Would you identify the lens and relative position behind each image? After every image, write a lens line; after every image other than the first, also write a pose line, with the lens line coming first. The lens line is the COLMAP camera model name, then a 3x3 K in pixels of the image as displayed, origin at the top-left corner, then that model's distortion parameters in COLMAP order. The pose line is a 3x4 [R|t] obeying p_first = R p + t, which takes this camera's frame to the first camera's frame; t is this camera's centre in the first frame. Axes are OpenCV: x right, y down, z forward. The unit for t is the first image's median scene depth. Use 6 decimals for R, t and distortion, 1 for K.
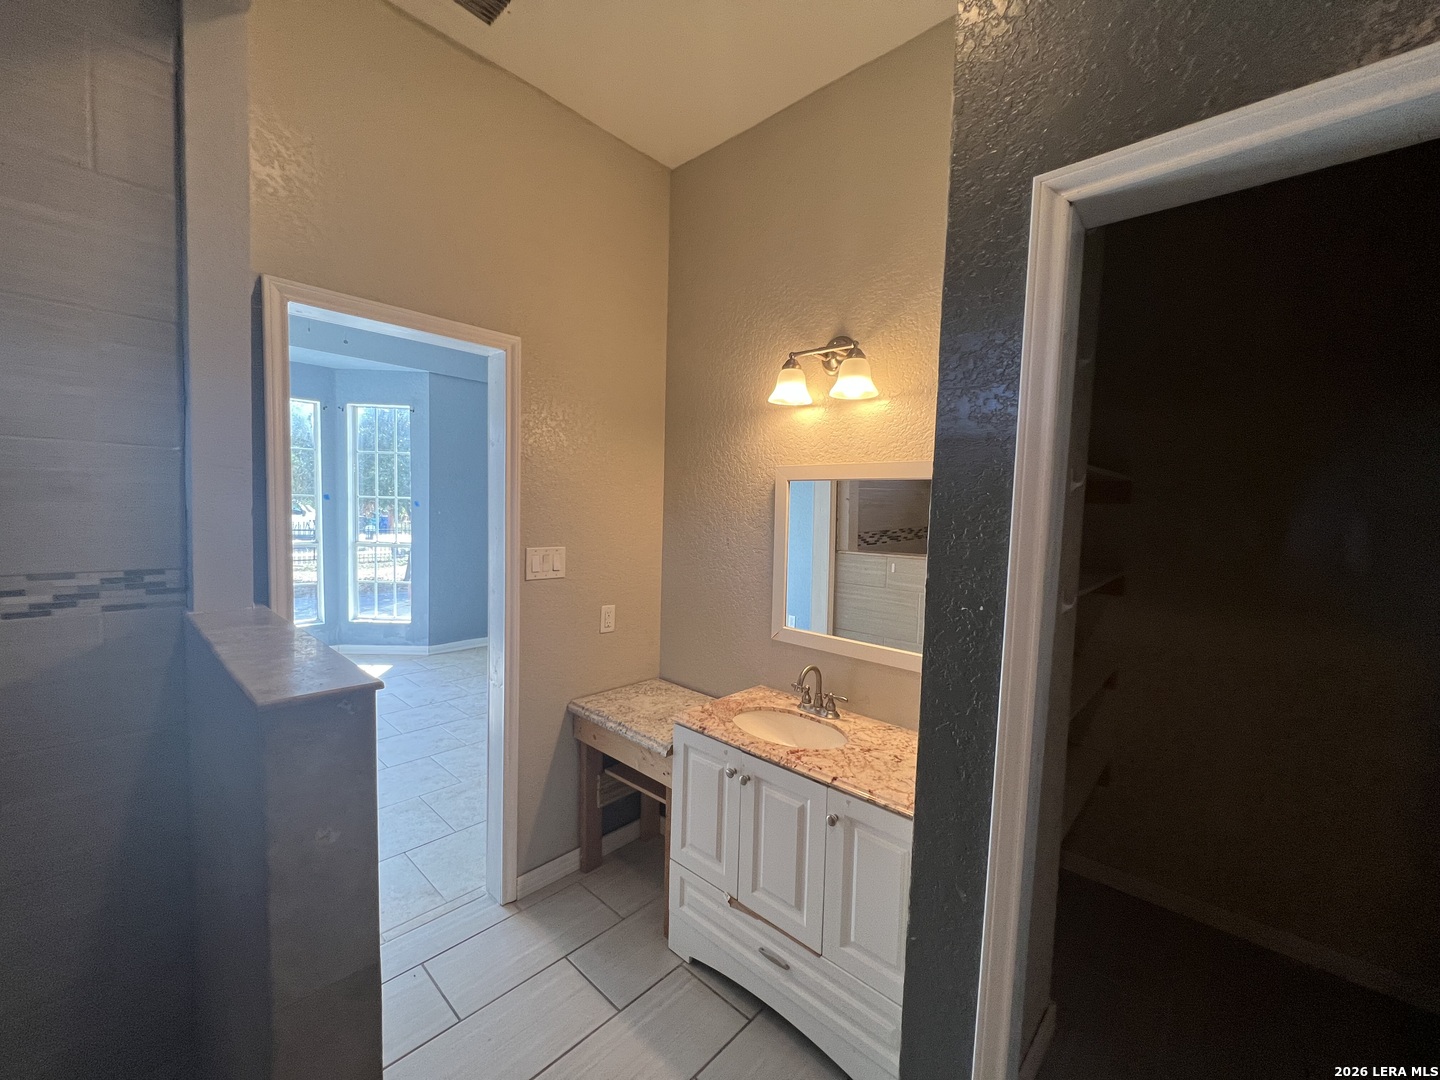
lens RADIAL K [[577.7, 0, 719.8], [0, 577.7, 540.2], [0, 0, 1]] dist [-0.002151, 0.000968]
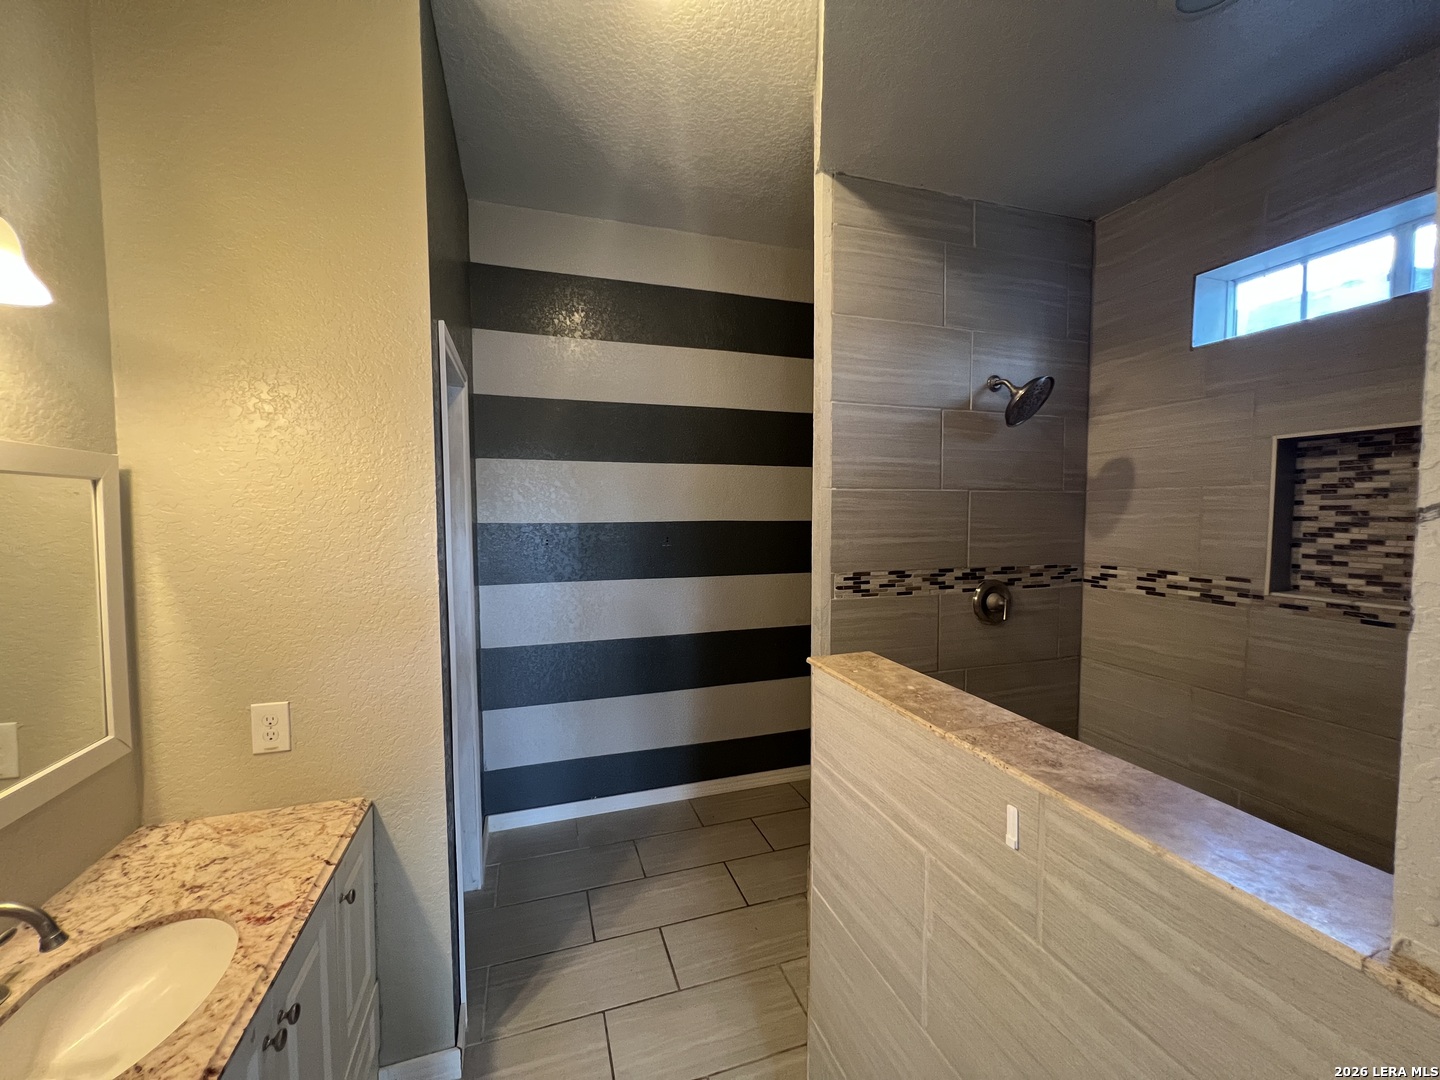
lens RADIAL K [[577.7, 0, 721.0], [0, 577.7, 540.5], [0, 0, 1]] dist [-0.002151, 0.000968]
pose [[-0.877655, -0.048501, 0.476833, -0.701305], [0.006225, 0.993629, 0.112525, -0.128955], [-0.479252, 0.101726, -0.871762, 1.523783]]
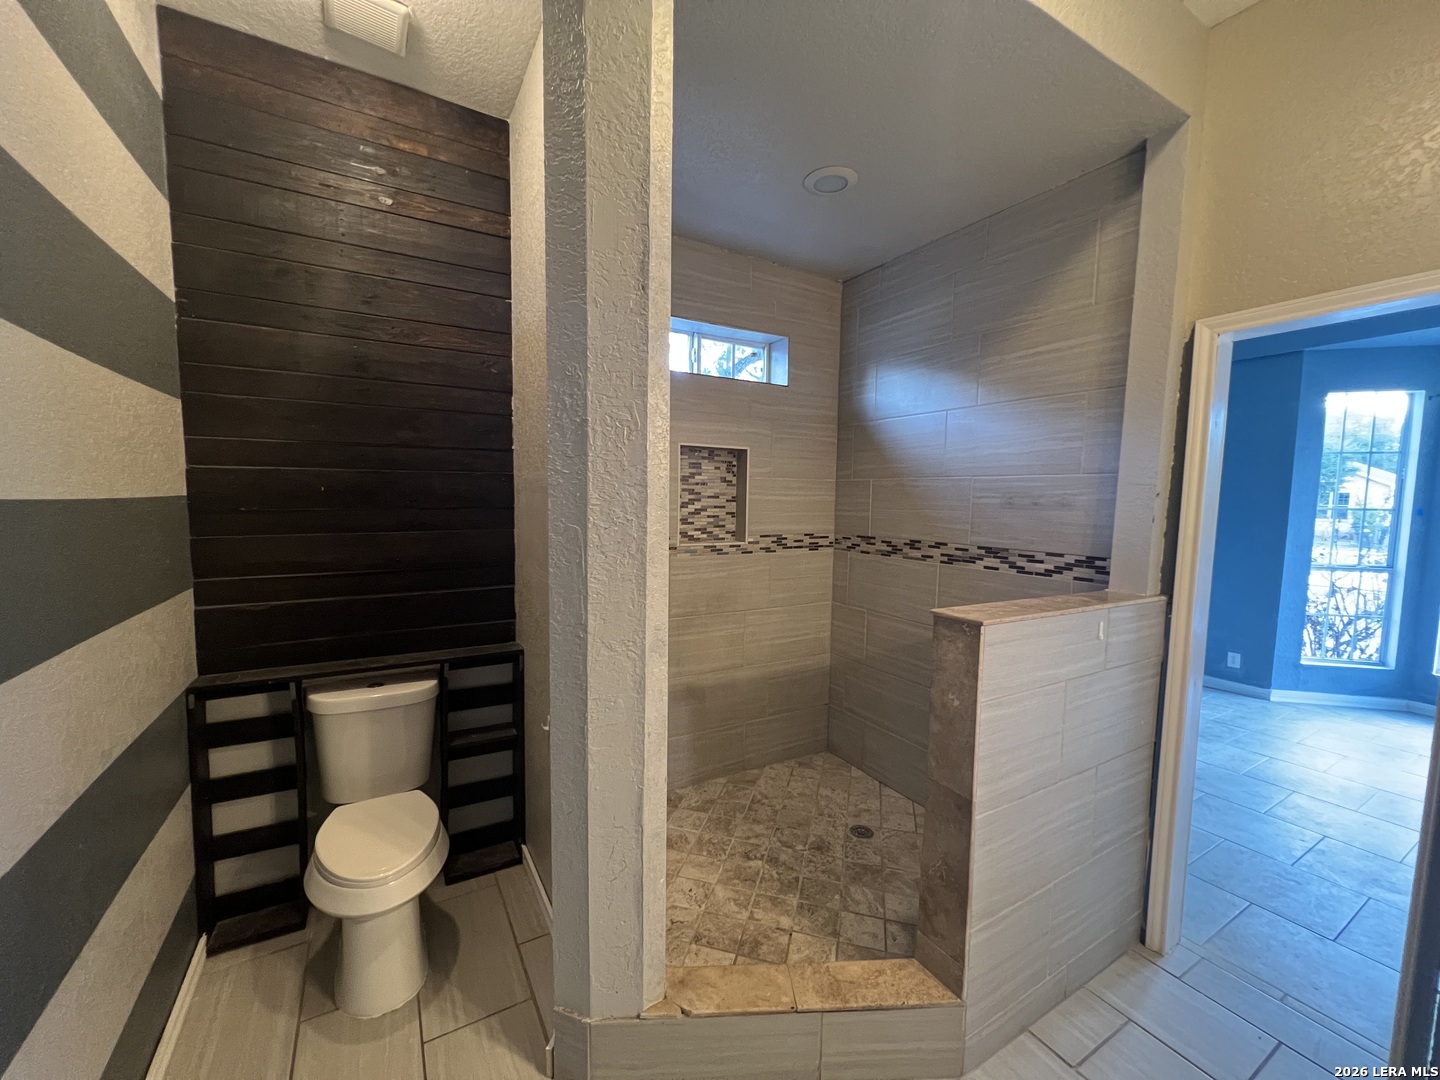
lens RADIAL K [[577.7, 0, 718.4], [0, 577.7, 545.0], [0, 0, 1]] dist [-0.002151, 0.000968]
pose [[-0.284993, 0.046804, -0.957386, 0.742447], [-0.078490, 0.994313, 0.071974, -0.010925], [0.955311, 0.095657, -0.279699, 0.495794]]
